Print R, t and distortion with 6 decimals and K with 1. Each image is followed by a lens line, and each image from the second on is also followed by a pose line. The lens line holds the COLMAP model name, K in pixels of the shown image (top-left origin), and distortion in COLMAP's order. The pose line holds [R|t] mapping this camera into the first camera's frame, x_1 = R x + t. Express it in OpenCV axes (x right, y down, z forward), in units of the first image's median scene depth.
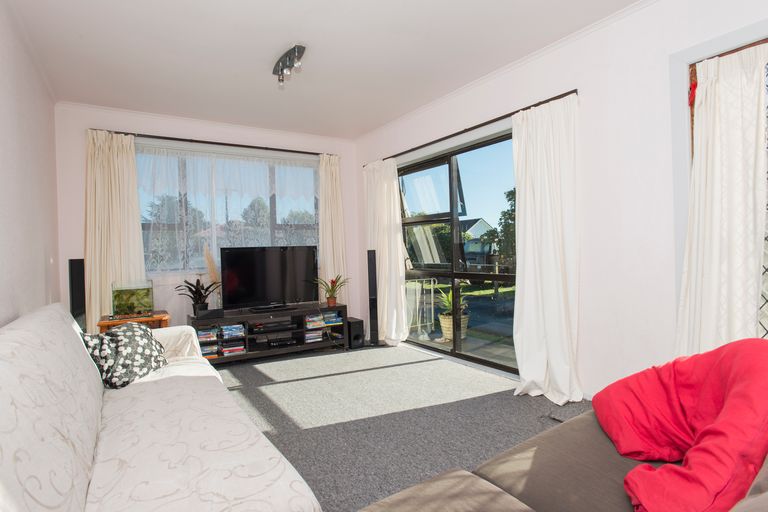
lens RADIAL K [[406.3, 0, 384.0], [0, 406.3, 256.0], [0, 0, 1]] dist [-0.061152, 0.030257]
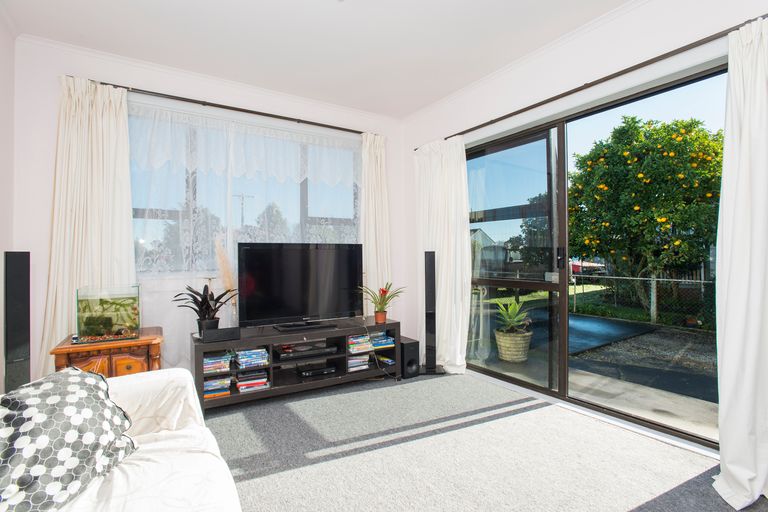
lens RADIAL K [[370.2, 0, 384.0], [0, 370.2, 256.0], [0, 0, 1]] dist [-0.064830, 0.023035]
pose [[0.999782, 0.020867, 0.000006, -0.133913], [-0.020864, 0.999648, -0.016362, 0.008686], [-0.000348, 0.016358, 0.999866, 0.318326]]
